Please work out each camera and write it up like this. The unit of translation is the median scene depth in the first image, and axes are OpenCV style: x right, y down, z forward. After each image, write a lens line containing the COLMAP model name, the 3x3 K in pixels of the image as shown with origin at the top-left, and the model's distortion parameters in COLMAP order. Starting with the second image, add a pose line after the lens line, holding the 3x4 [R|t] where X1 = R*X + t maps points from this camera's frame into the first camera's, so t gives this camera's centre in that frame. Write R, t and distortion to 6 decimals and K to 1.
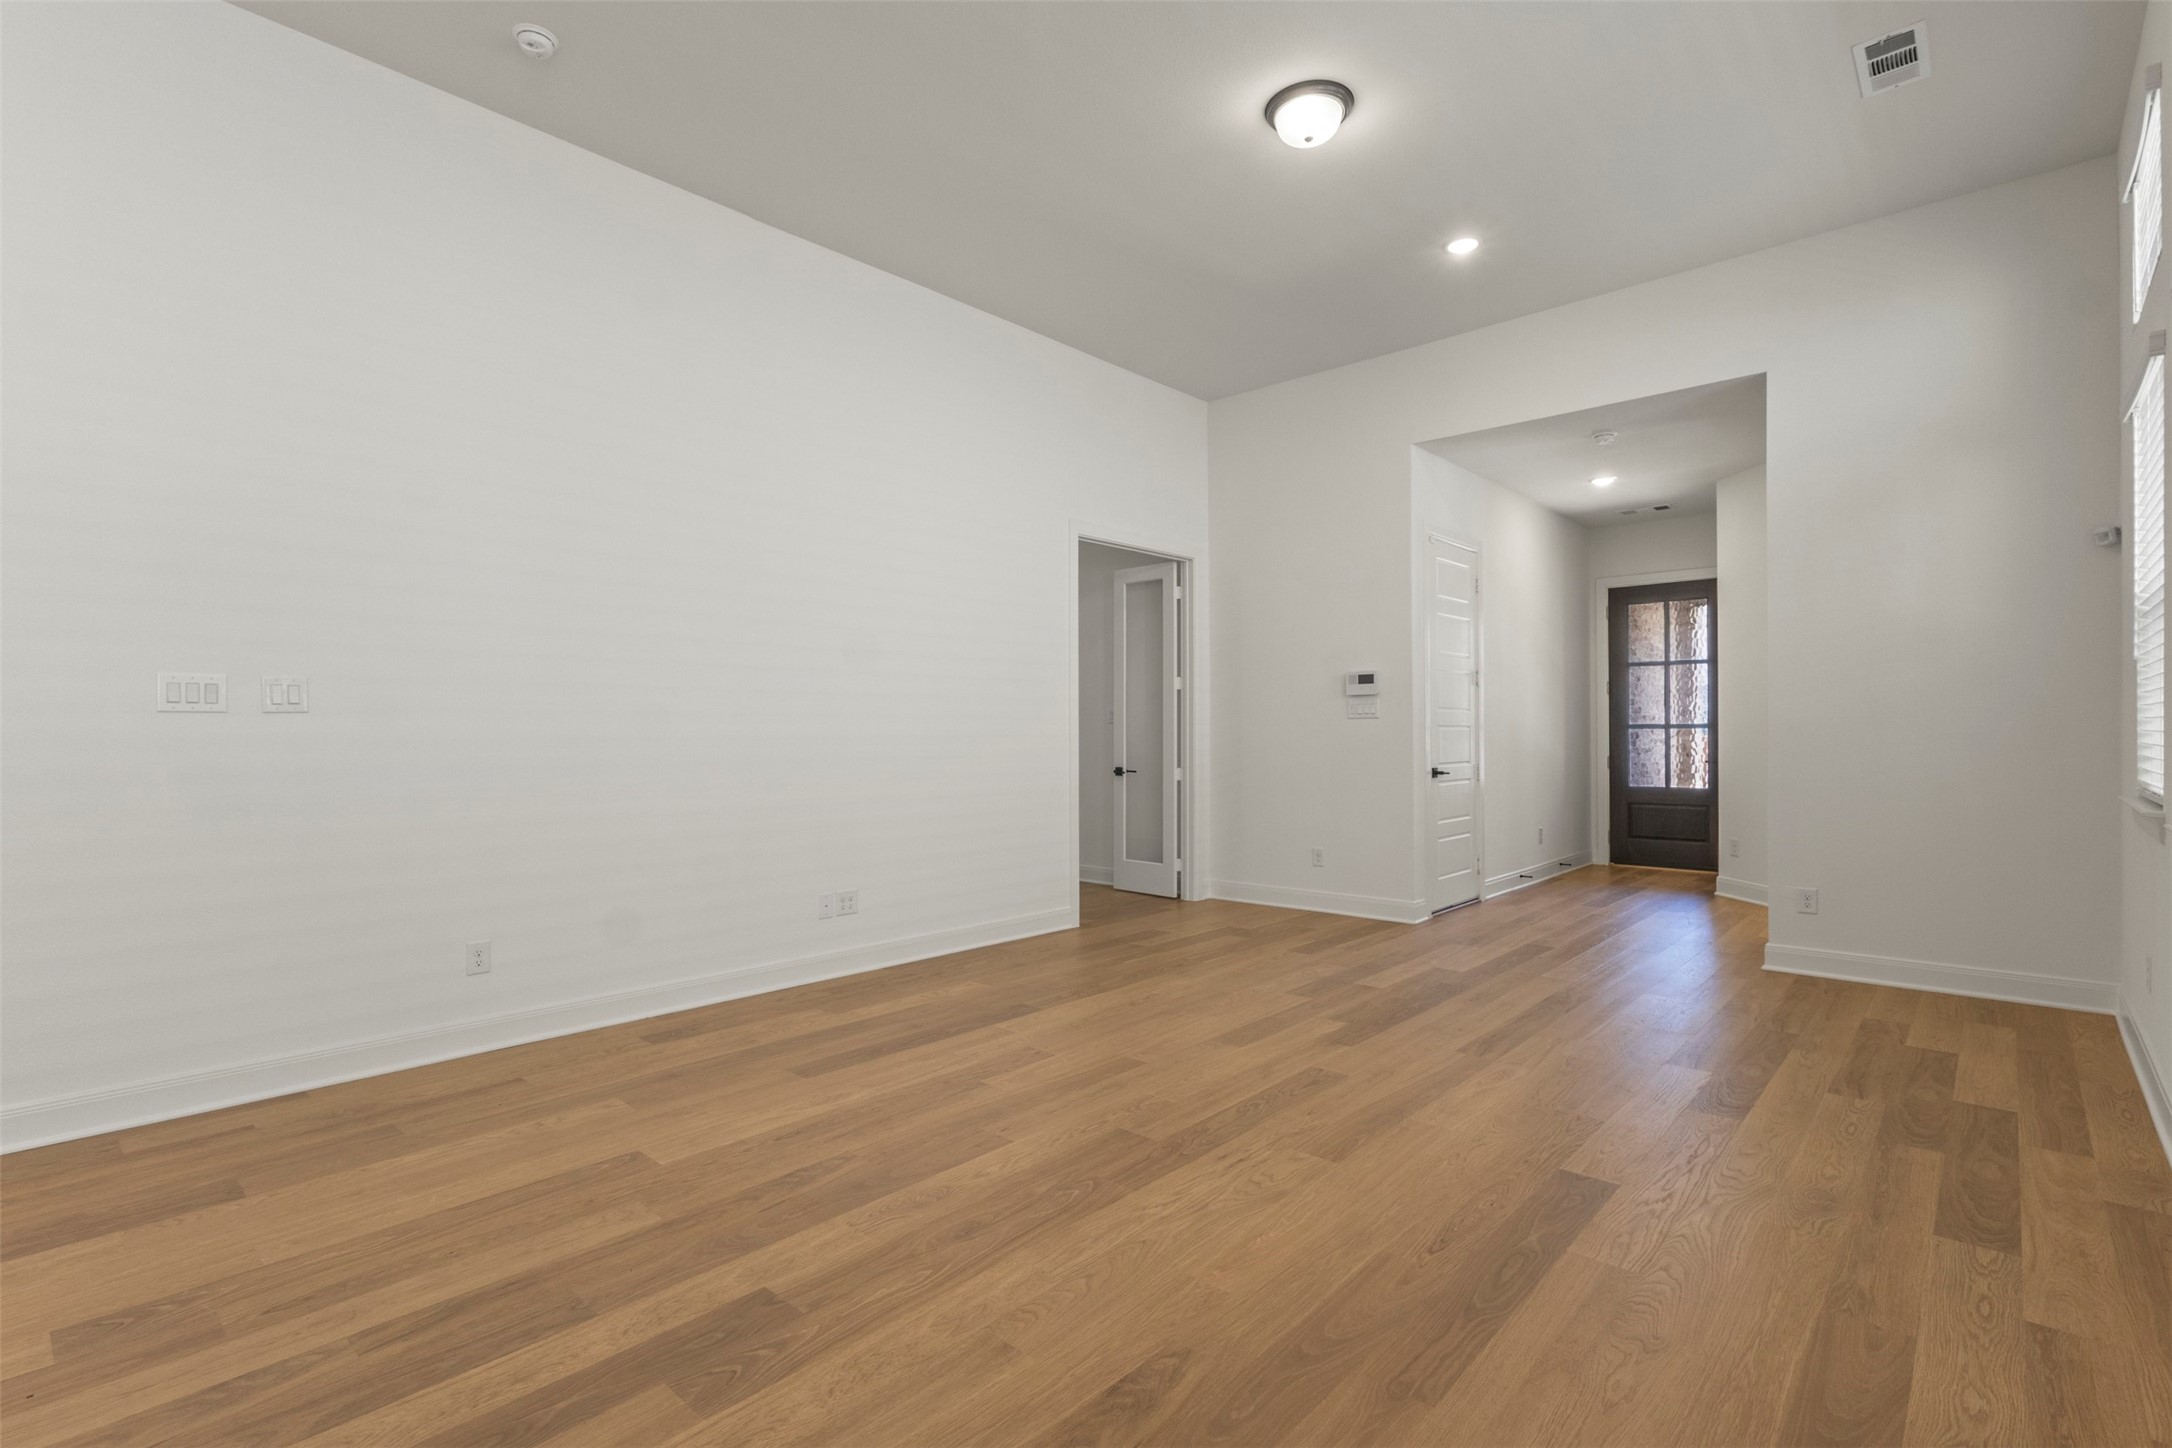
lens RADIAL K [[1004.6, 0, 1080.8], [0, 1004.6, 694.8], [0, 0, 1]] dist [0.001518, 0.001380]
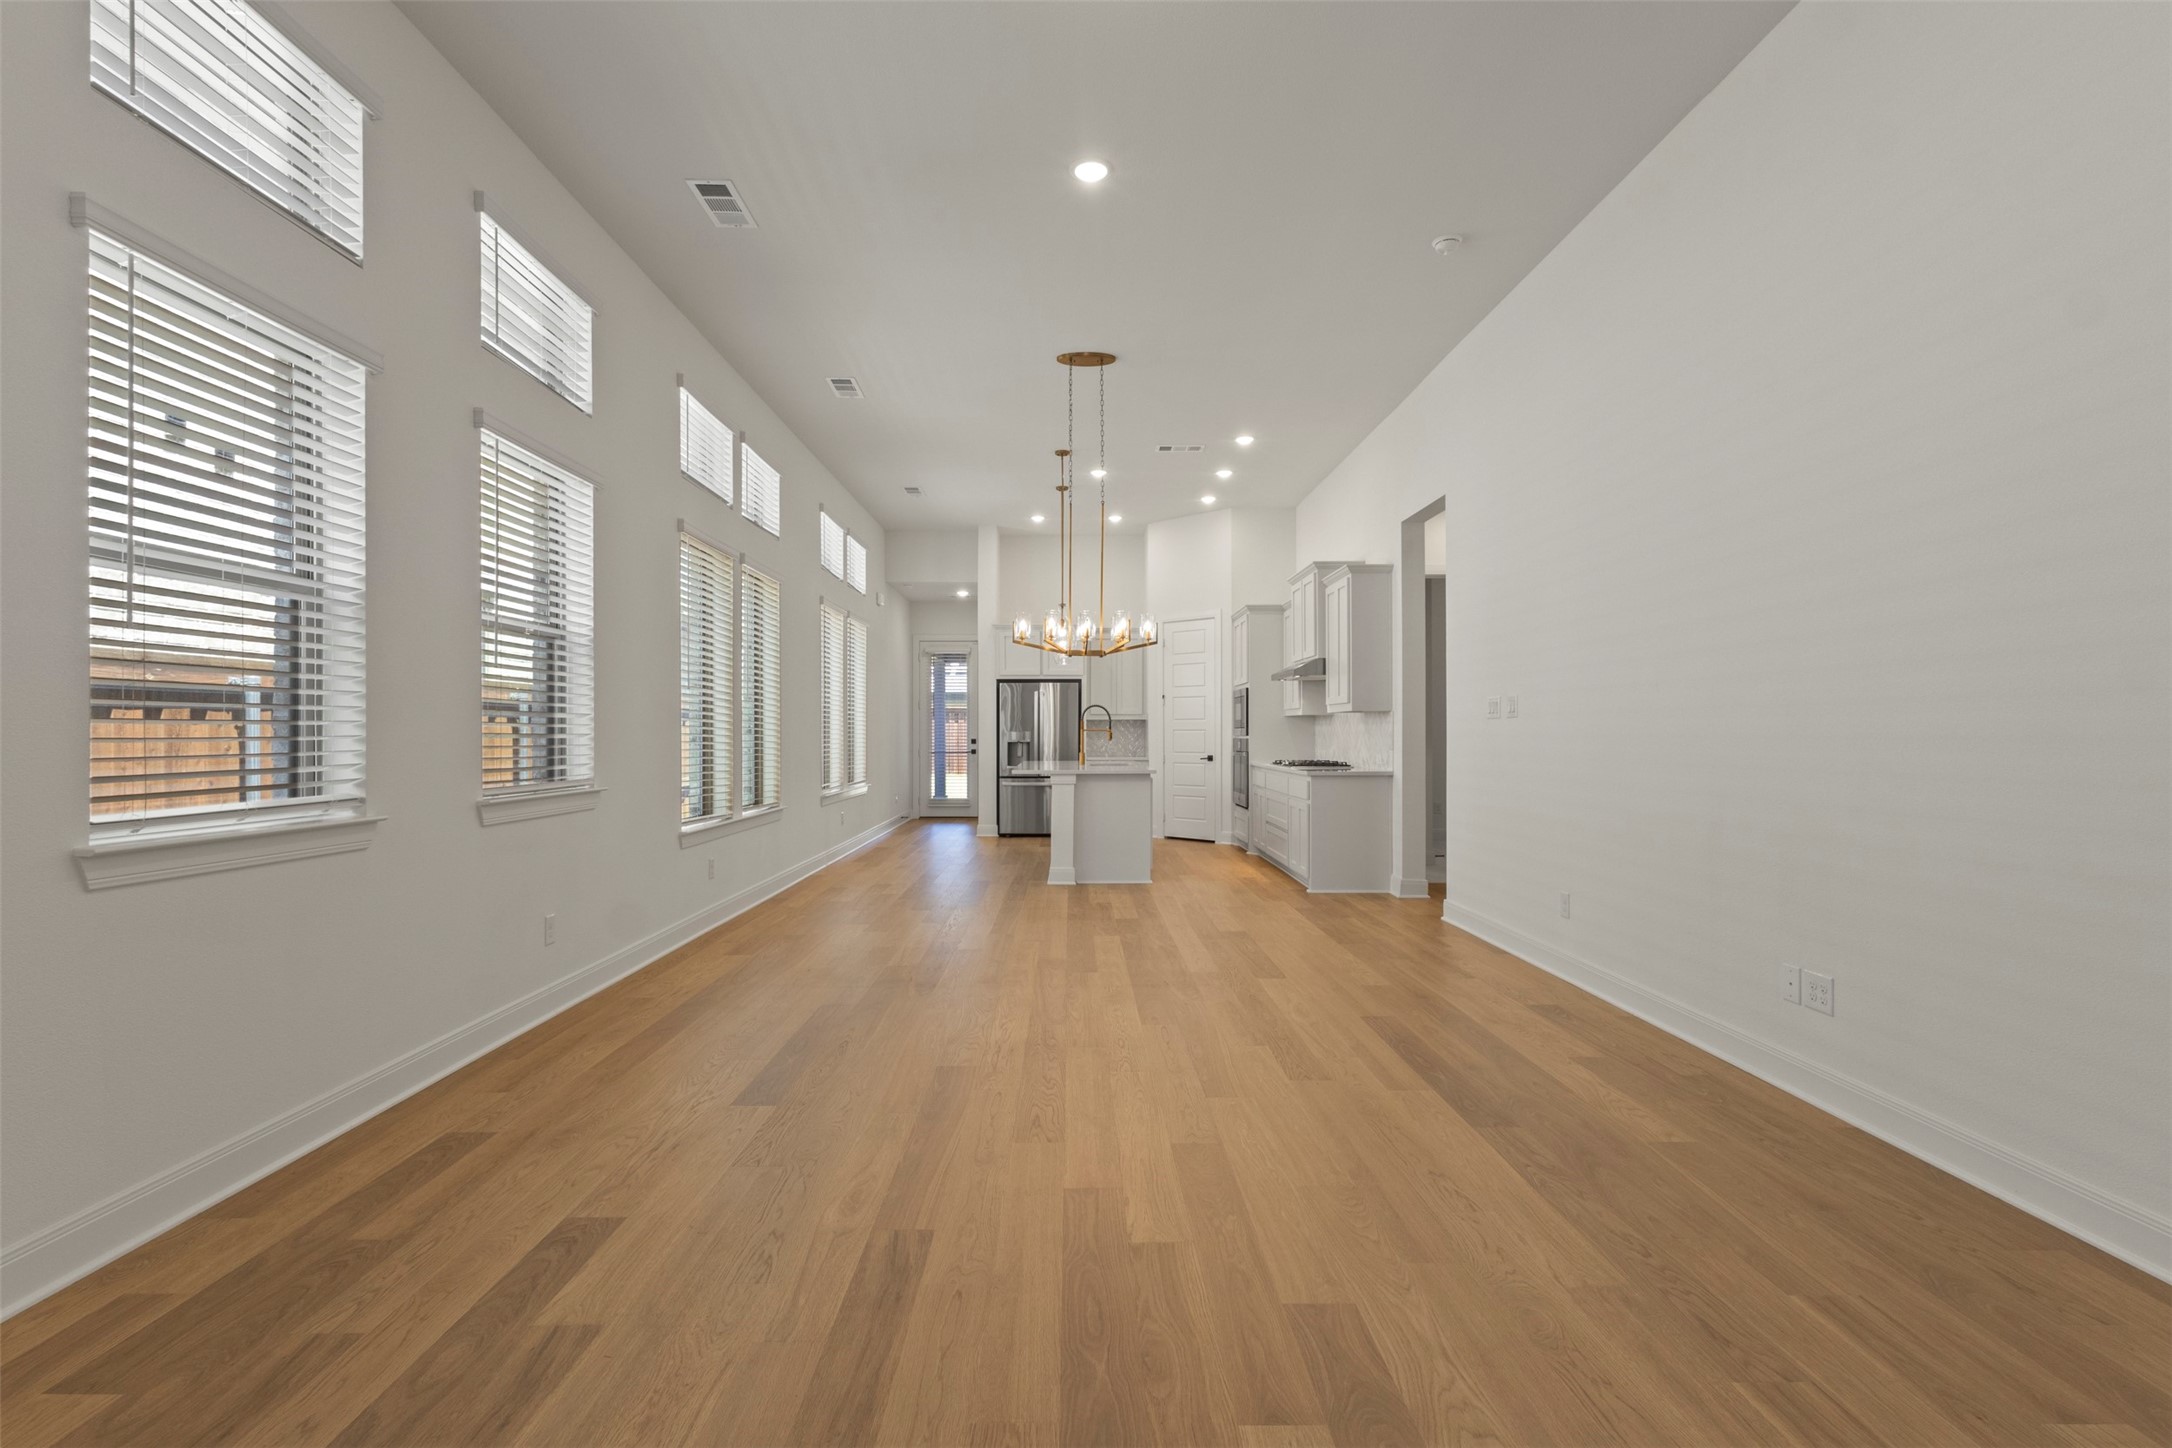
lens RADIAL K [[1005.1, 0, 1077.7], [0, 1005.1, 732.5], [0, 0, 1]] dist [0.002058, 0.000948]
pose [[-0.732435, 0.004531, -0.680822, 0.824728], [0.030449, 0.999195, -0.026108, 0.062107], [0.680156, -0.039852, -0.731984, 1.718573]]
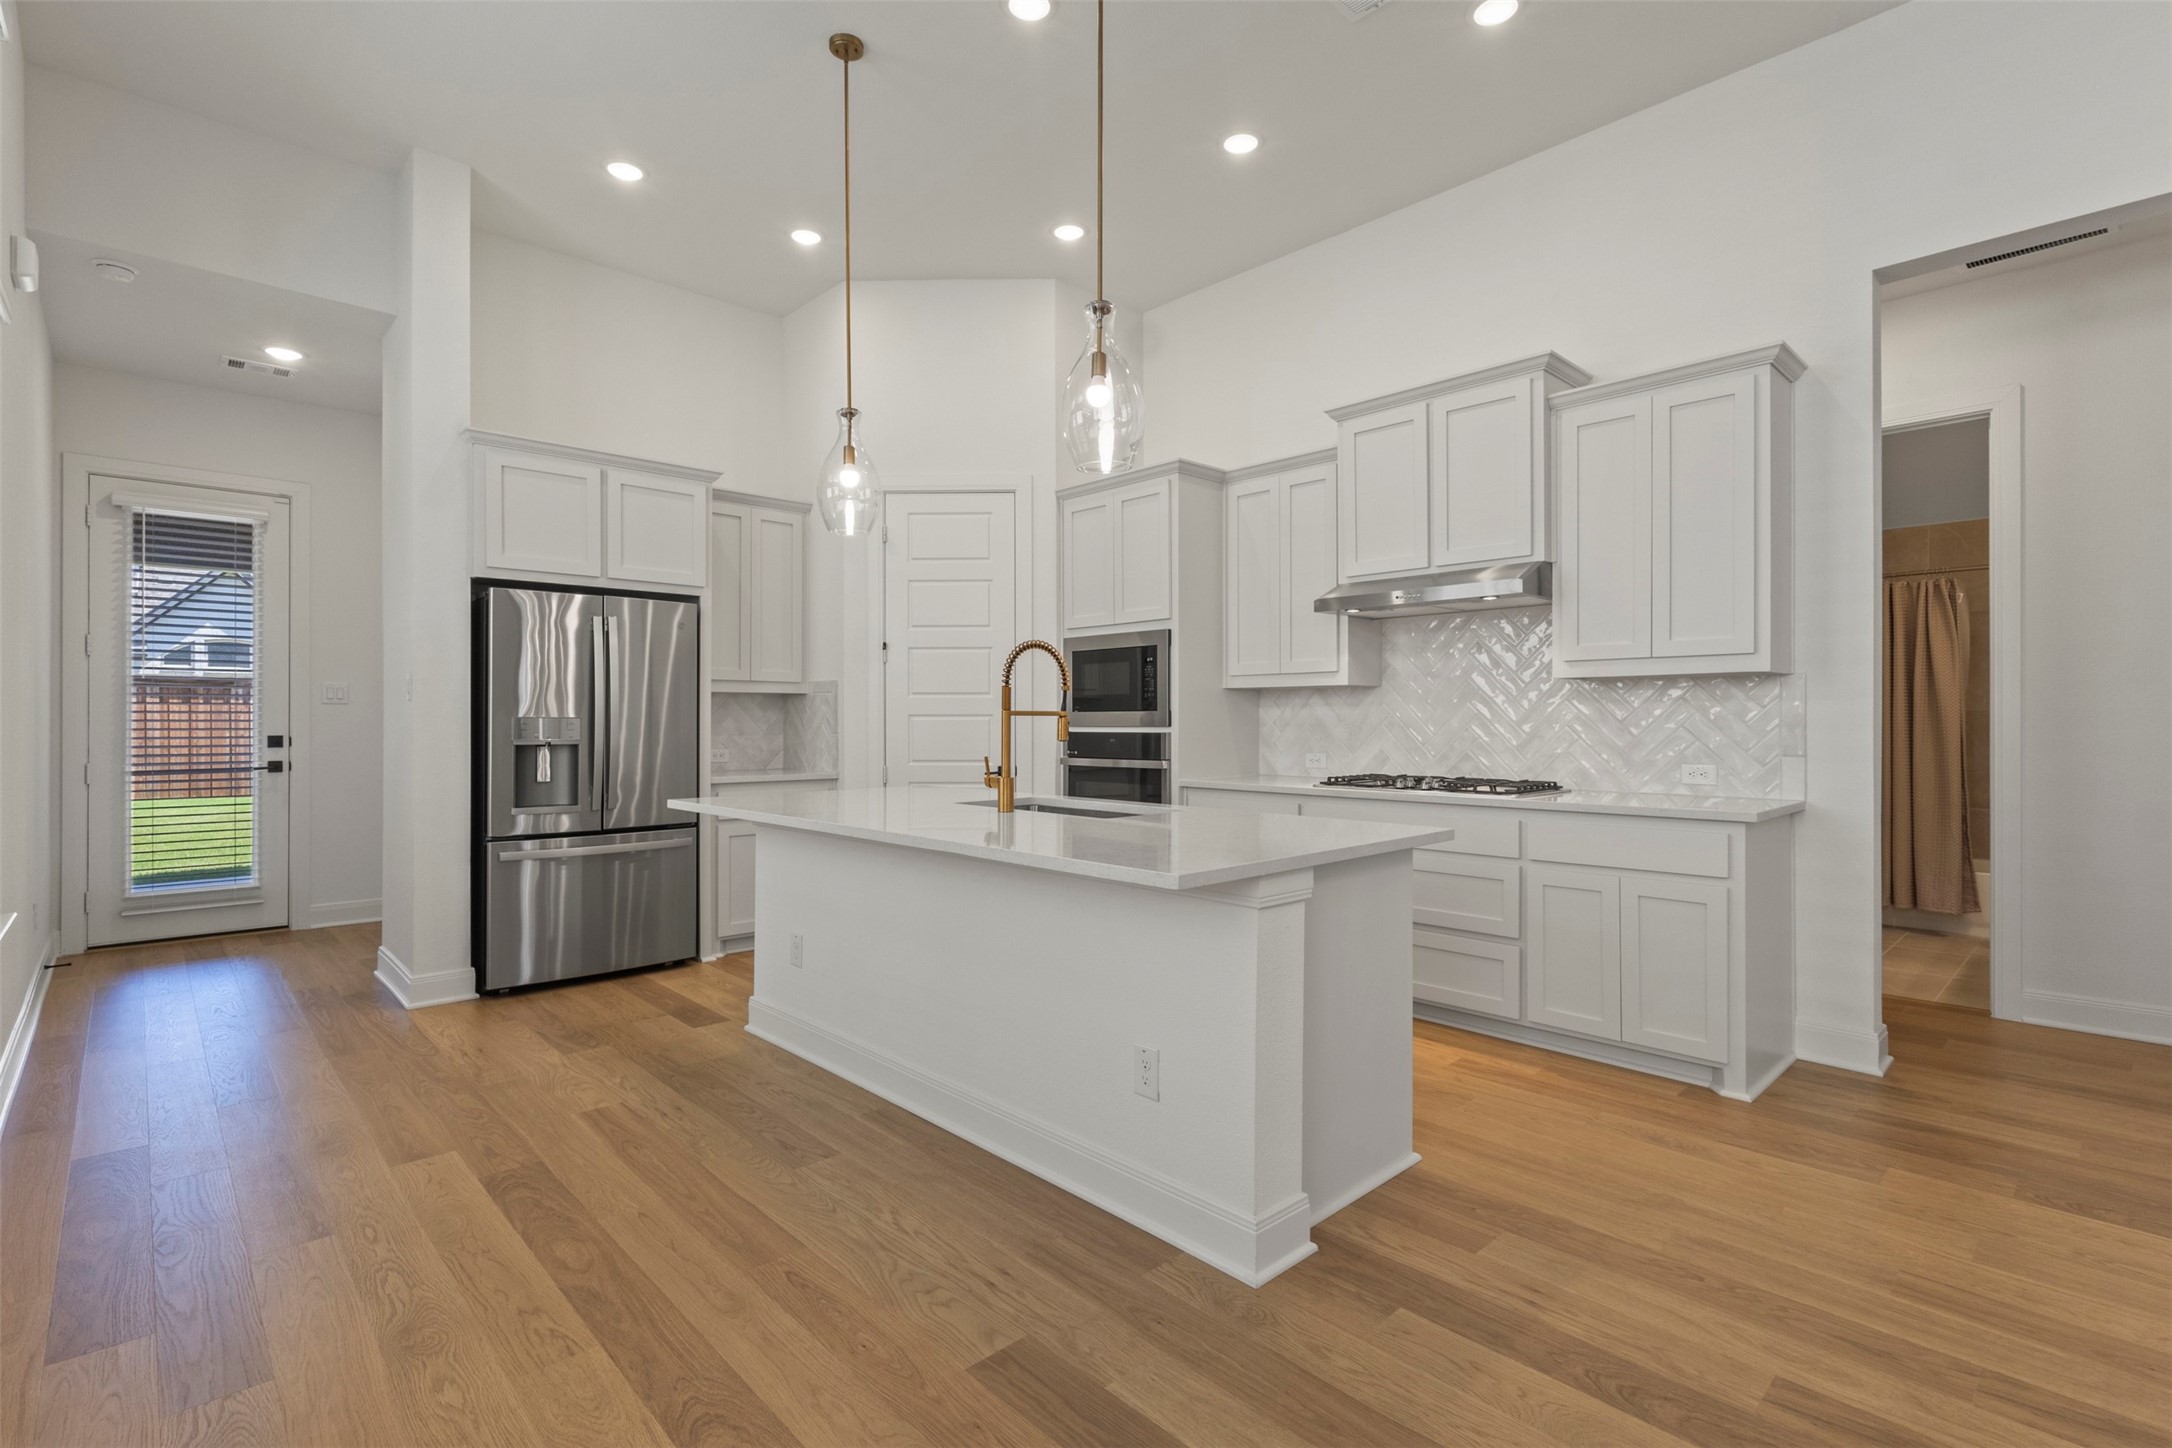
lens RADIAL K [[1000.5, 0, 1082.2], [0, 1000.5, 720.8], [0, 0, 1]] dist [0.001943, 0.000407]
pose [[-0.071869, 0.003524, -0.997408, -0.086834], [0.039502, 0.999219, 0.000684, -0.003989], [0.996632, -0.039350, -0.071952, -0.102635]]
